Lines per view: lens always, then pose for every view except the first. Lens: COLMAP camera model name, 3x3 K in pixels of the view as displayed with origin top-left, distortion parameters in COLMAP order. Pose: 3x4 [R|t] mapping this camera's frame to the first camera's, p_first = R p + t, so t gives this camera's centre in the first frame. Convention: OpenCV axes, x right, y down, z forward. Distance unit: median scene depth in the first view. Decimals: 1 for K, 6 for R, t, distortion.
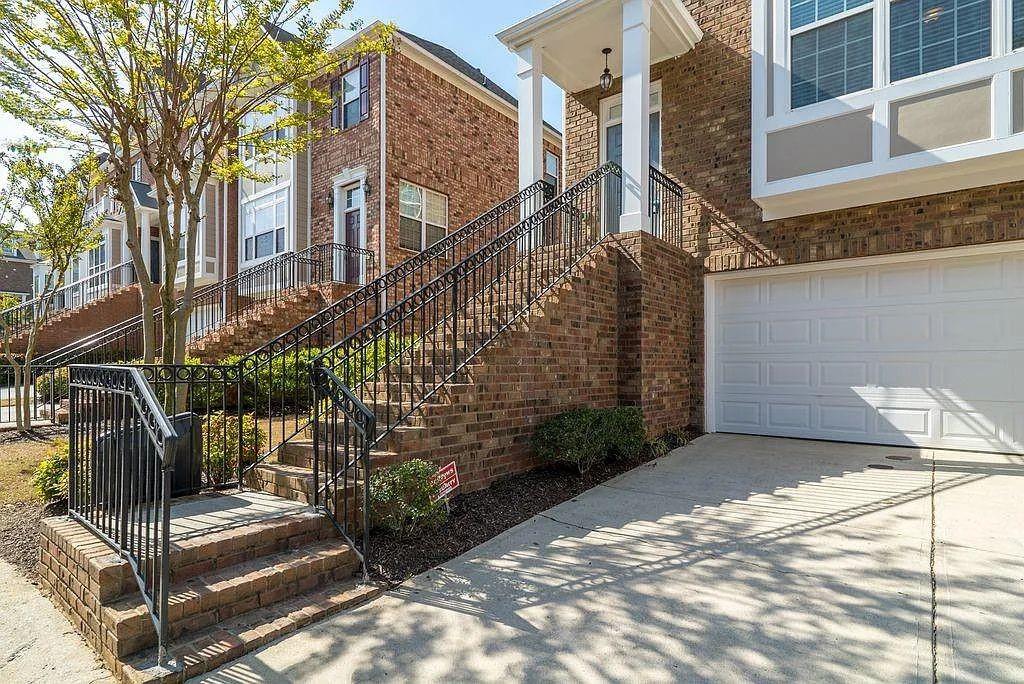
lens RADIAL K [[544.1, 0, 511.6], [0, 544.1, 368.7], [0, 0, 1]] dist [-0.005240, 0.000621]
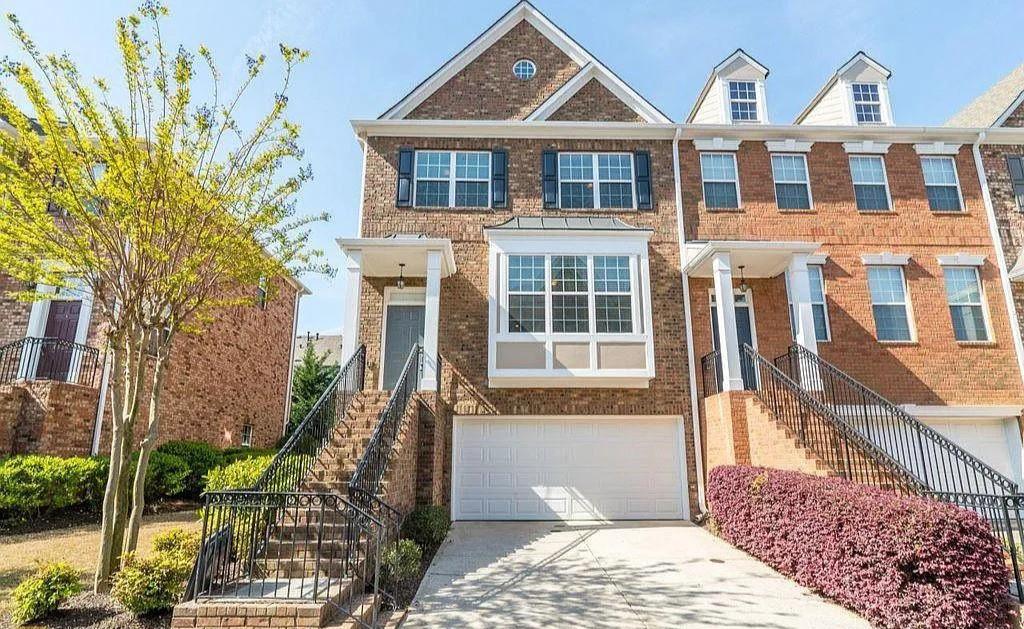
lens RADIAL K [[578.9, 0, 512.0], [0, 578.9, 314.5], [0, 0, 1]] dist [-0.000343, -0.000072]
pose [[0.760371, 0.157184, 0.630182, -0.714455], [0.002190, 0.969647, -0.244499, -0.052167], [-0.649485, 0.187290, 0.736947, -0.465115]]
